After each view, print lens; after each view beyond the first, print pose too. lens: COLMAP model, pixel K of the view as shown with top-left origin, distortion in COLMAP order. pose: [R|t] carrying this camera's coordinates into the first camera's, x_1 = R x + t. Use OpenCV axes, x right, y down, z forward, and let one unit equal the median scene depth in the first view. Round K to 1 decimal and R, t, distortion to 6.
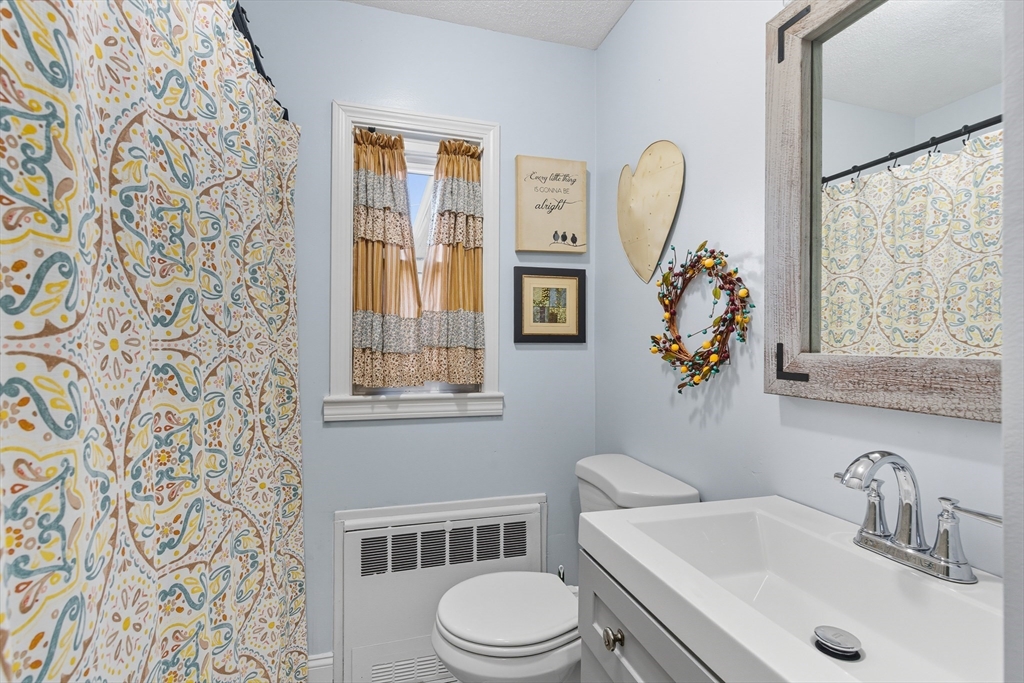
lens RADIAL K [[464.9, 0, 506.9], [0, 464.9, 344.8], [0, 0, 1]] dist [0.000542, -0.000645]
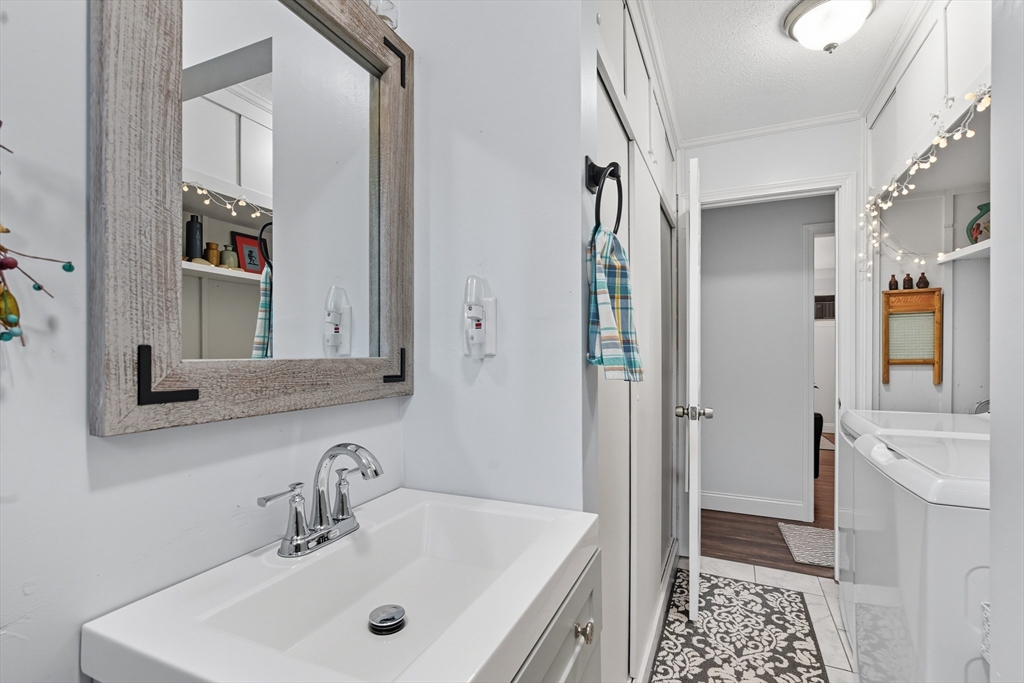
lens RADIAL K [[473.6, 0, 508.4], [0, 473.6, 347.3], [0, 0, 1]] dist [0.000452, -0.000960]
pose [[-0.754305, -0.004285, 0.656510, -0.103693], [-0.006497, 0.999978, -0.000938, -0.001800], [-0.656492, -0.004973, -0.754317, 0.723362]]
